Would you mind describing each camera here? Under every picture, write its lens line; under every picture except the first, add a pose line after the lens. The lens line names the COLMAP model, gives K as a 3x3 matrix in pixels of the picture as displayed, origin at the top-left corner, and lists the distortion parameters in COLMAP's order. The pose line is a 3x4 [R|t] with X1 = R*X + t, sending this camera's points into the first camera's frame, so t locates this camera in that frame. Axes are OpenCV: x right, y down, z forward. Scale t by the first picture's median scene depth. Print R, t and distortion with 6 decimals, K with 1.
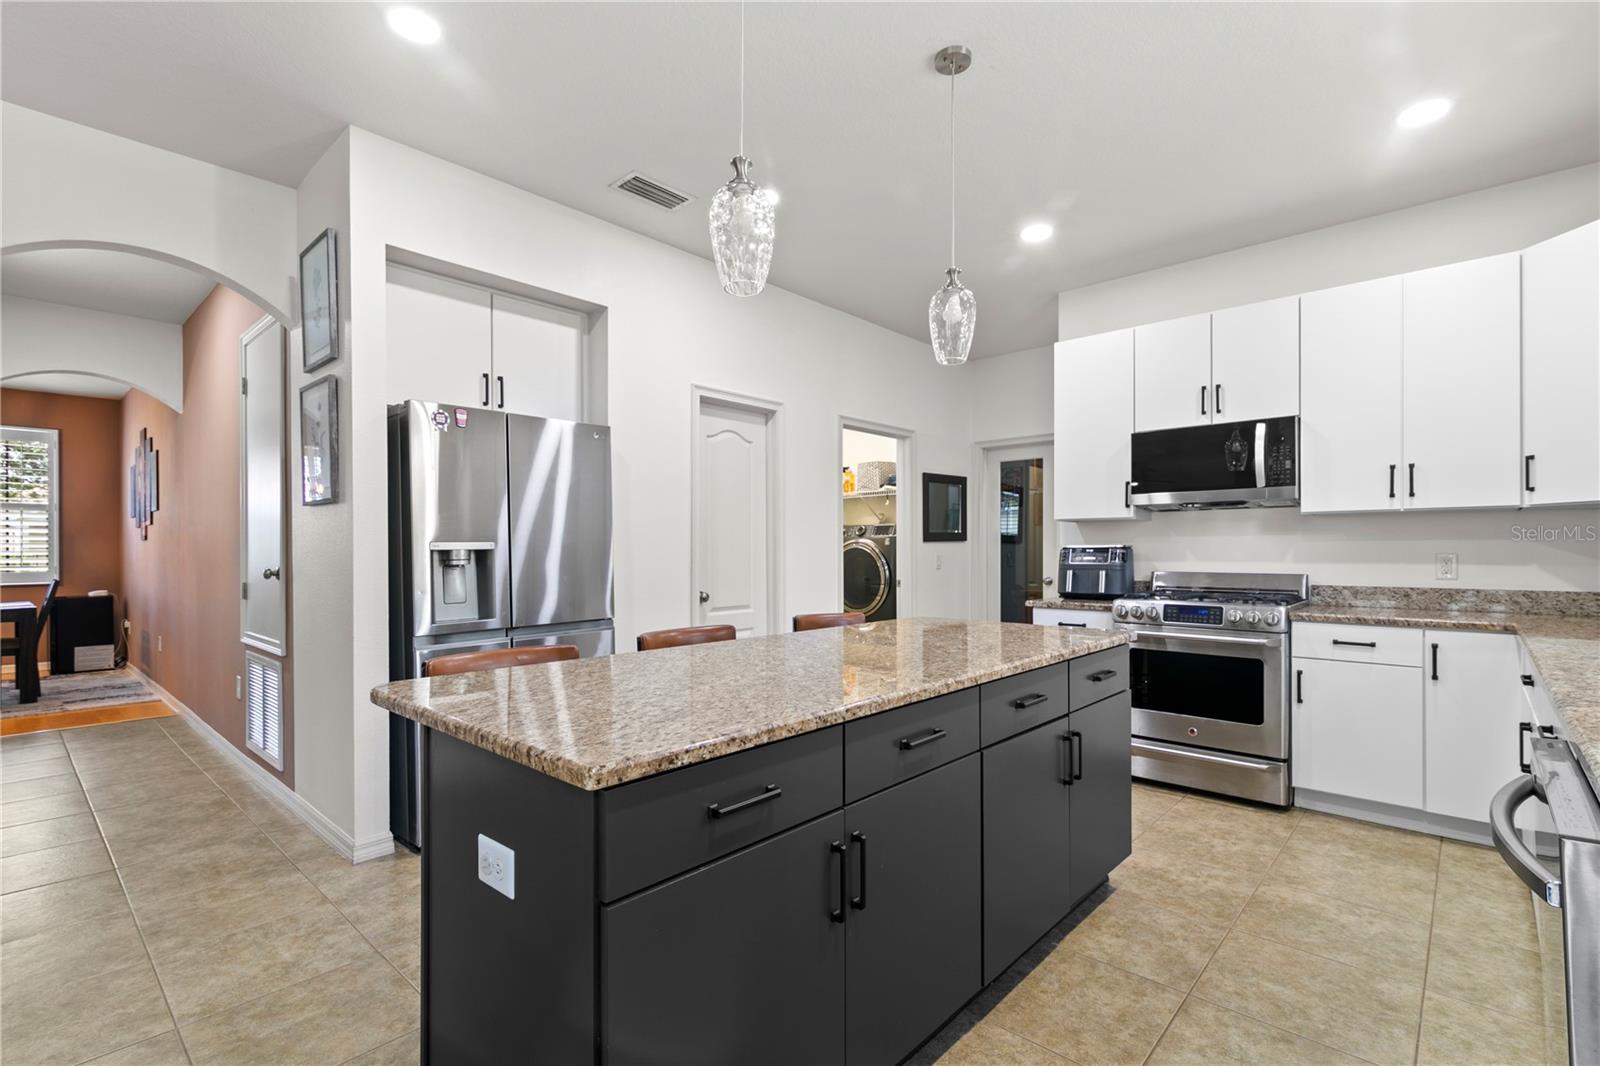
lens RADIAL K [[737.2, 0, 803.2], [0, 737.2, 548.0], [0, 0, 1]] dist [0.003574, -0.000799]
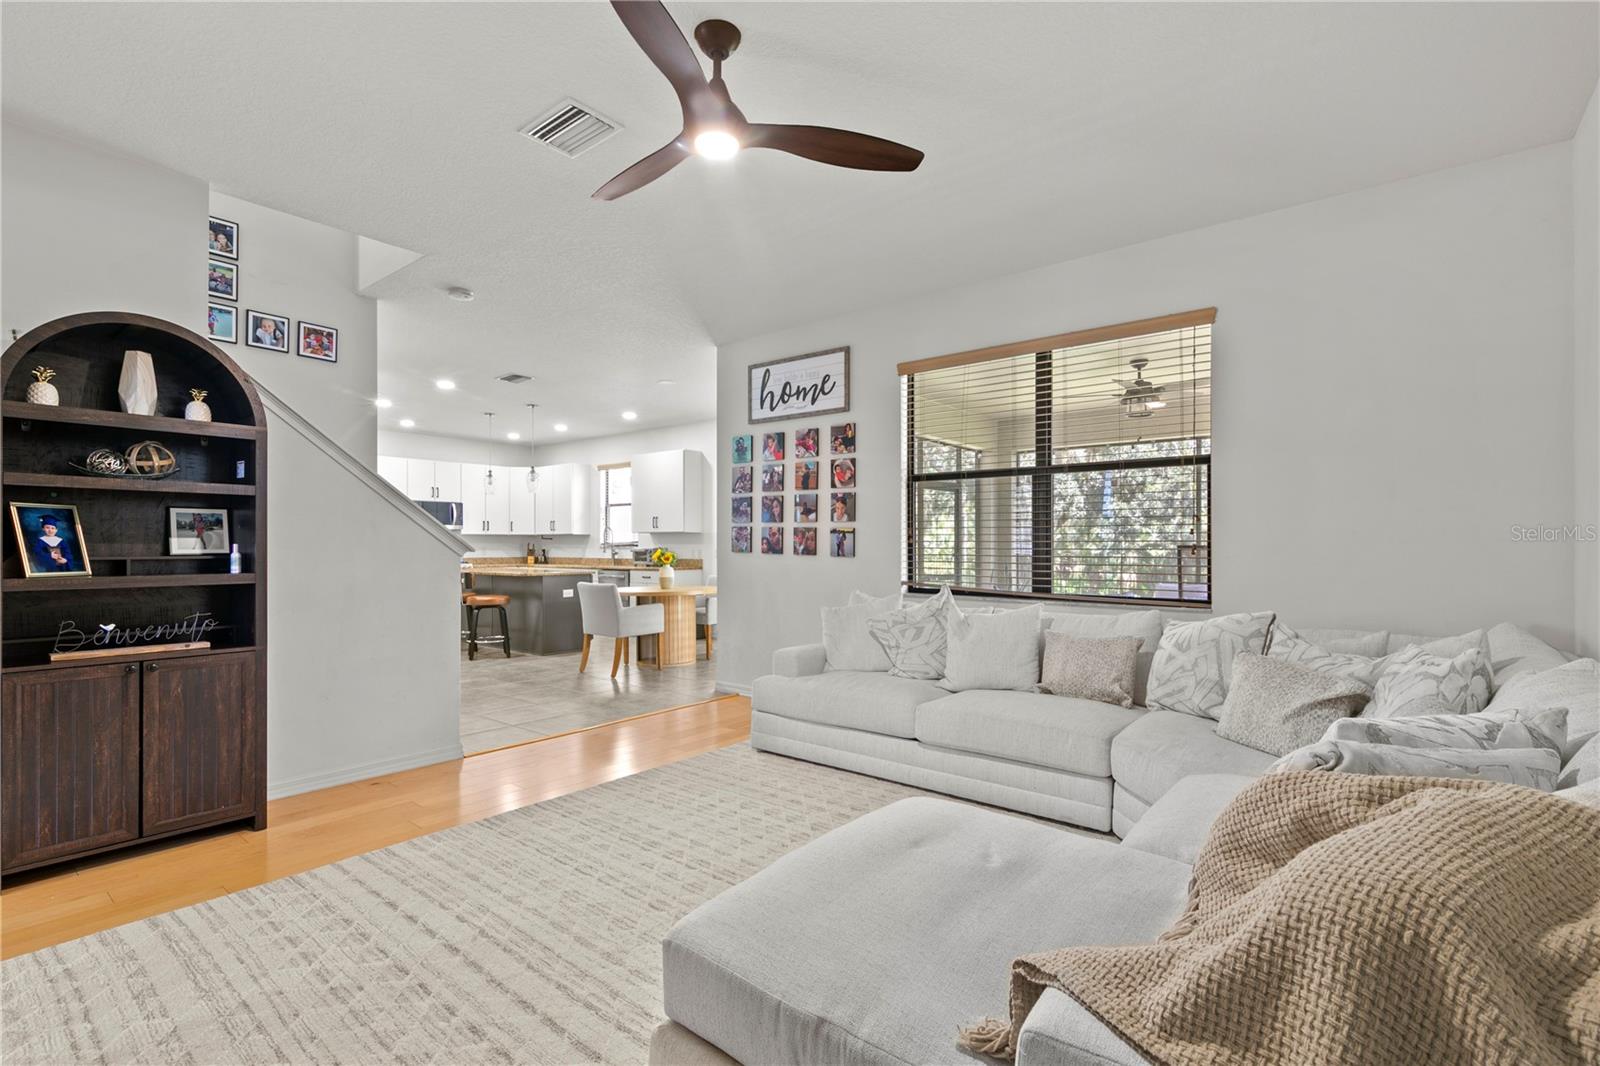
lens RADIAL K [[737.2, 0, 799.6], [0, 737.2, 543.7], [0, 0, 1]] dist [0.003574, -0.000799]
pose [[-0.051668, 0.004250, 0.998655, -2.480205], [-0.001964, 0.999989, -0.004357, 0.003462], [-0.998662, -0.002187, -0.051659, -0.252789]]
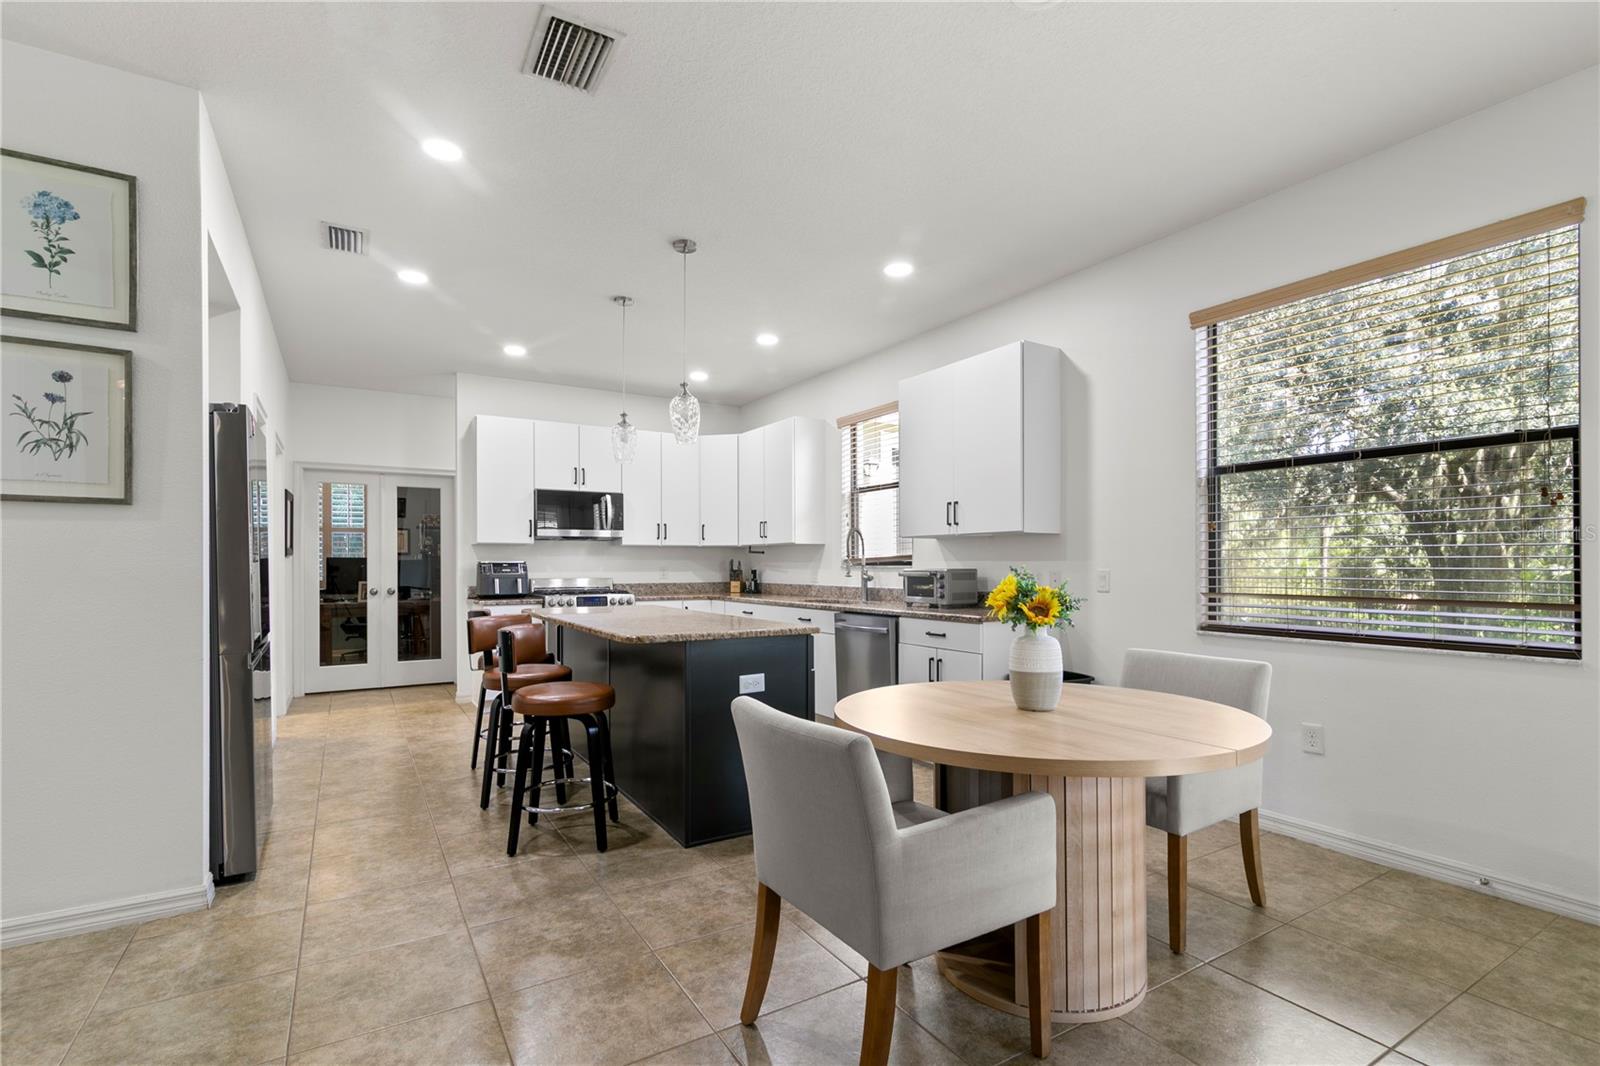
lens RADIAL K [[737.2, 0, 787.6], [0, 737.2, 567.0], [0, 0, 1]] dist [0.003574, -0.000799]
pose [[0.298676, -0.002807, 0.954350, -0.996365], [-0.001403, 0.999993, 0.003381, 0.001706], [-0.954354, -0.002349, 0.298670, 0.035769]]
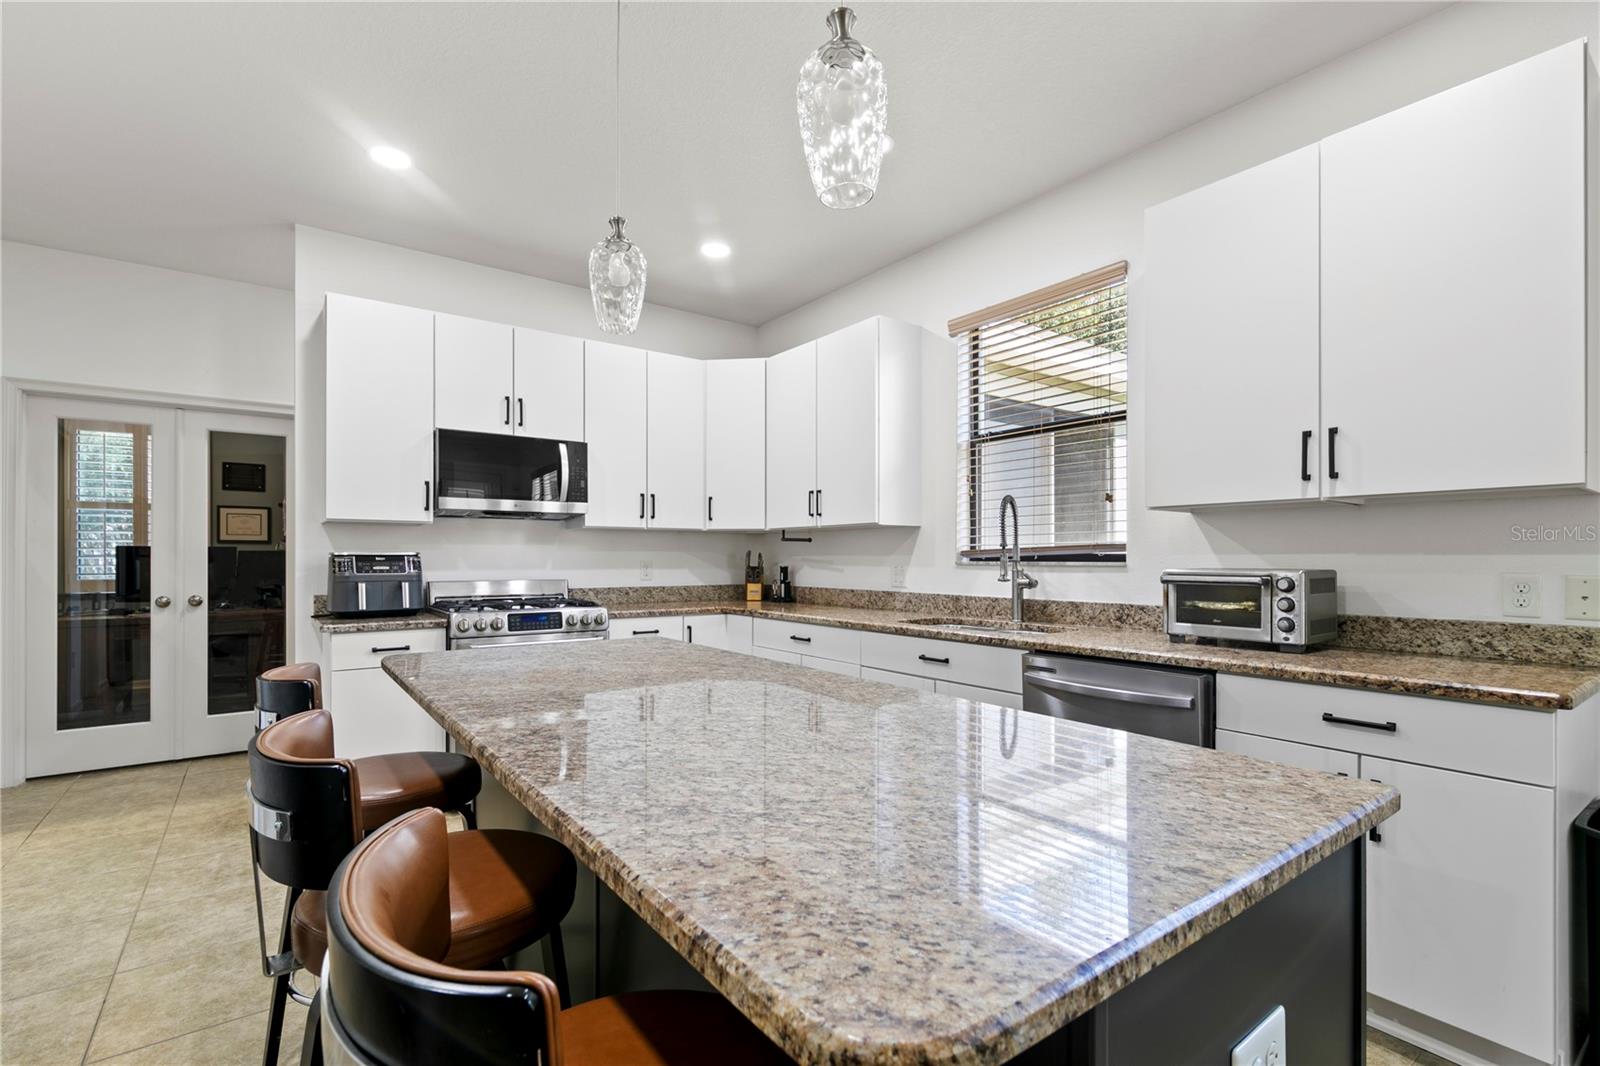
lens RADIAL K [[737.2, 0, 787.9], [0, 737.2, 554.2], [0, 0, 1]] dist [0.003574, -0.000799]
pose [[0.220284, 0.006025, 0.975417, -0.387963], [-0.004006, 0.999978, -0.005272, 0.000772], [-0.975427, -0.002746, 0.220304, 0.432690]]
